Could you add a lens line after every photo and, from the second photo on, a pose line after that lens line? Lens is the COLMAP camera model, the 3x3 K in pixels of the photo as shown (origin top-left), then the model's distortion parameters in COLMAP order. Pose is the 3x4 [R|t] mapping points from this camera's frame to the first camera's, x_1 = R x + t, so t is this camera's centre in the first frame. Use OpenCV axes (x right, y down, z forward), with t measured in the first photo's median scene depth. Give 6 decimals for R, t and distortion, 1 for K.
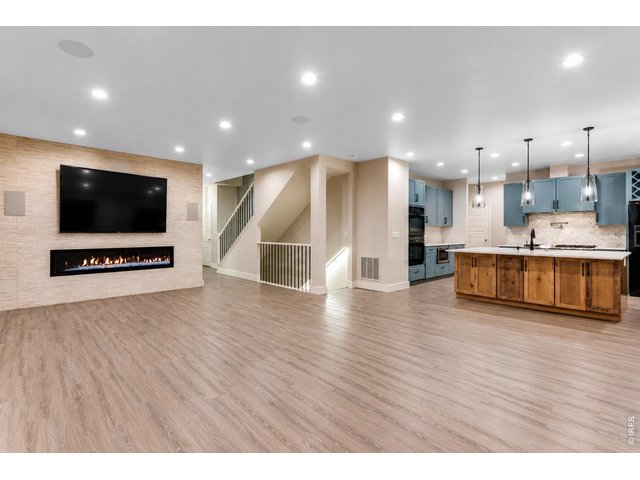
lens RADIAL K [[315.3, 0, 319.1], [0, 315.3, 235.9], [0, 0, 1]] dist [-0.004654, -0.001162]
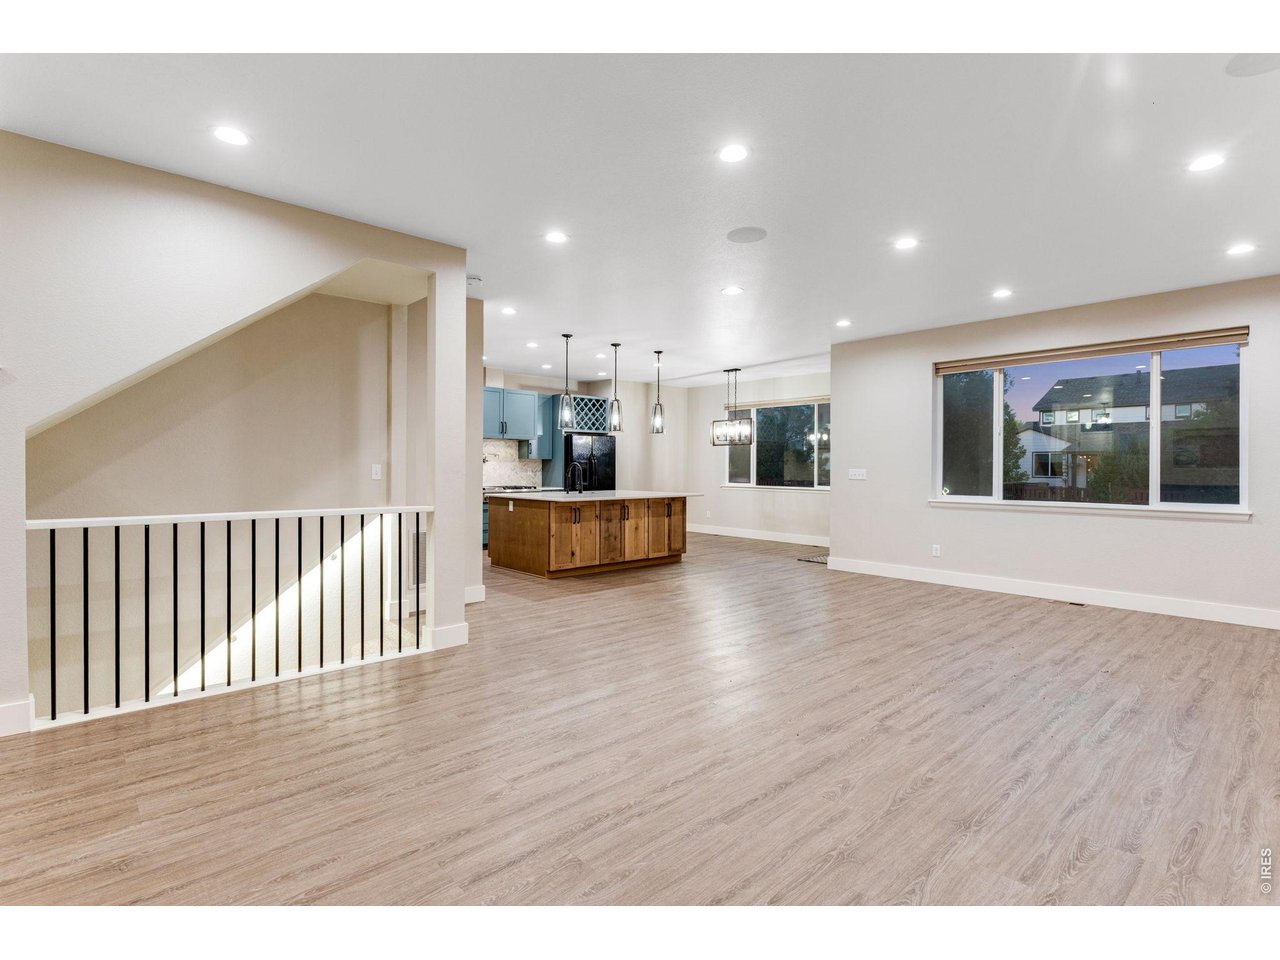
lens RADIAL K [[630.5, 0, 638.1], [0, 630.5, 473.2], [0, 0, 1]] dist [-0.004654, -0.001162]
pose [[0.001118, -0.009017, 0.999959, -0.827085], [0.009508, 0.999914, 0.009006, -0.012630], [-0.999954, 0.009497, 0.001204, 0.942077]]
